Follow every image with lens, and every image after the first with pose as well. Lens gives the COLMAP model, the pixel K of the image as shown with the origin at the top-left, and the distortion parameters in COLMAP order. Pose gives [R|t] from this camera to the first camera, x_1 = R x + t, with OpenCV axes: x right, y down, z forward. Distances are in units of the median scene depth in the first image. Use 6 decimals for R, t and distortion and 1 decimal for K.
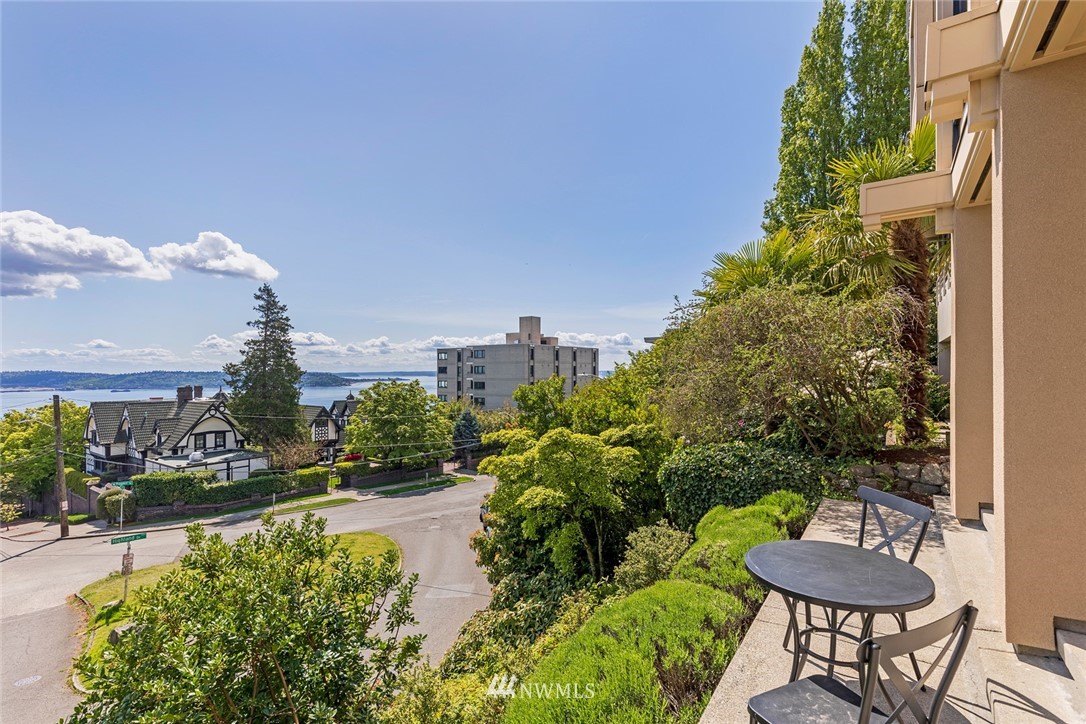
lens RADIAL K [[493.2, 0, 553.0], [0, 493.2, 363.0], [0, 0, 1]] dist [0.002816, 0.000328]
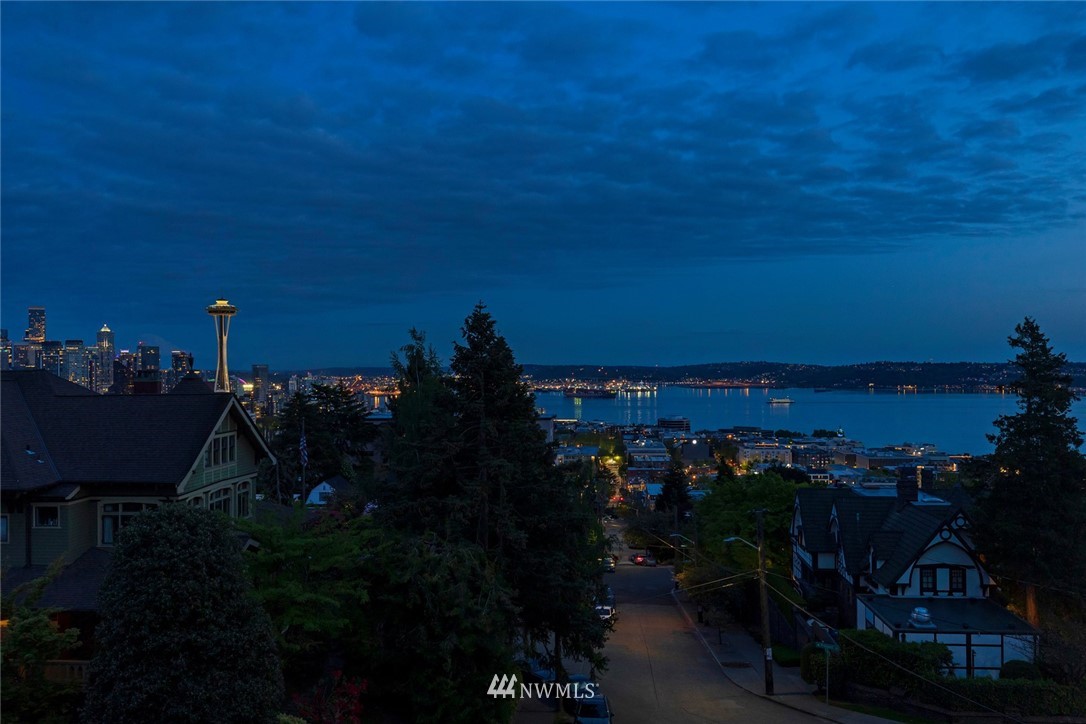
lens RADIAL K [[907.7, 0, 542.0], [0, 907.7, 360.3], [0, 0, 1]] dist [0.008163, -0.008215]
pose [[0.512045, 0.002327, -0.858956, 0.020296], [0.017153, 0.999769, 0.012934, -0.134879], [0.858788, -0.021356, 0.511887, 0.000076]]
